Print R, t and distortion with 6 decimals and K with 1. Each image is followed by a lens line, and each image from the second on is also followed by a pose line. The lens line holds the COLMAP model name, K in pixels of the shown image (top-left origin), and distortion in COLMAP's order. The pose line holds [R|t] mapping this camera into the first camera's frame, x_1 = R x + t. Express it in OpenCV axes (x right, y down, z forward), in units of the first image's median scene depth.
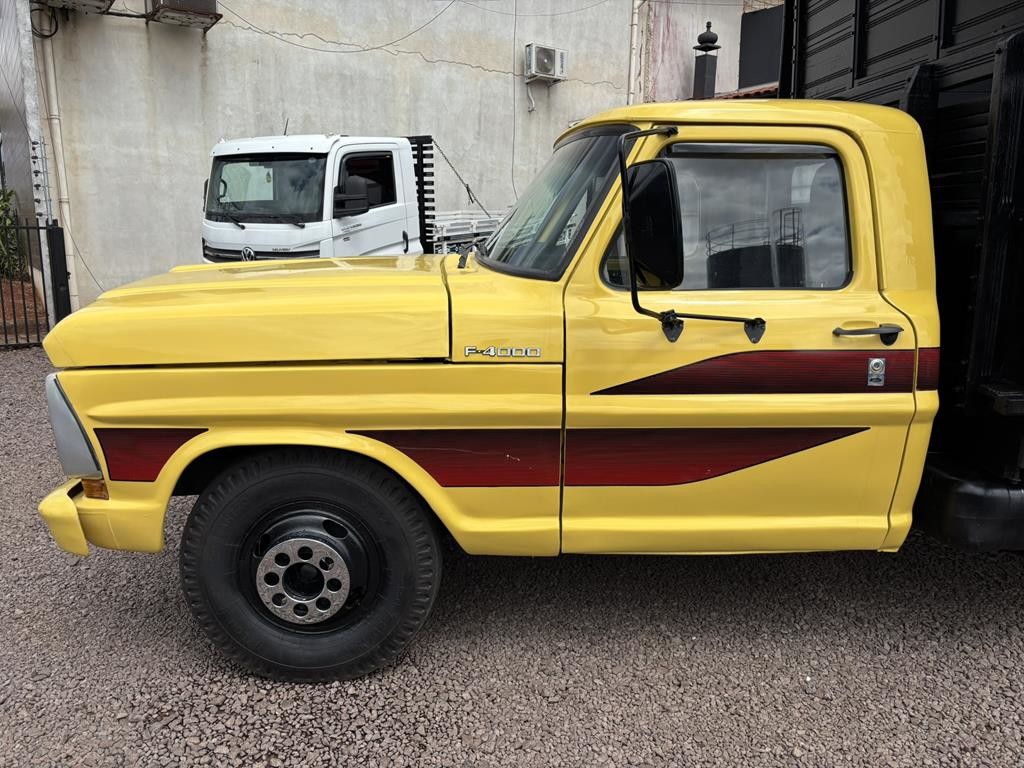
lens RADIAL K [[790.4, 0, 478.2], [0, 790.4, 381.0], [0, 0, 1]] dist [-0.000483, -0.010692]
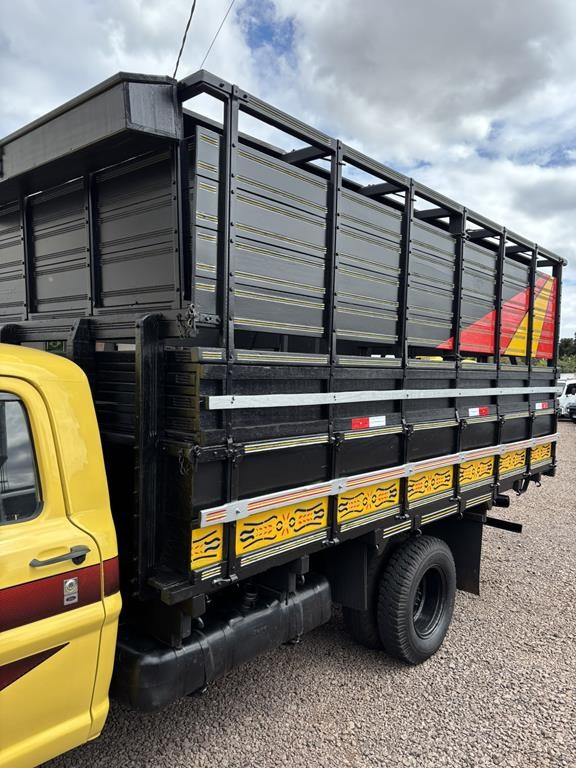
lens RADIAL K [[599.4, 0, 287.7], [0, 599.4, 390.9], [0, 0, 1]] dist [0.019146, -0.005645]
pose [[0.667342, -0.005614, 0.744730, 0.066630], [0.127388, 0.986095, -0.106717, -0.154873], [-0.733776, 0.166086, 0.658778, 0.147013]]
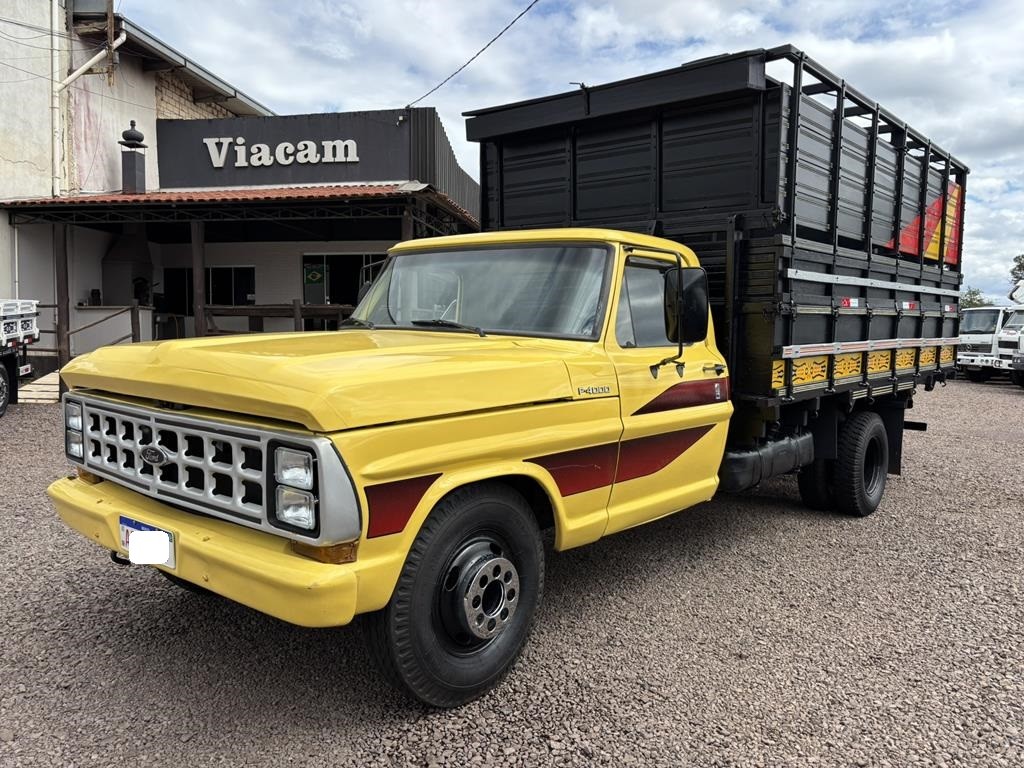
lens RADIAL K [[799.2, 0, 487.4], [0, 799.2, 363.9], [0, 0, 1]] dist [0.019146, -0.005645]
pose [[0.678745, -0.028339, 0.733827, -1.090038], [0.132196, 0.987647, -0.084133, 0.010037], [-0.722378, 0.154114, 0.674107, 0.152164]]
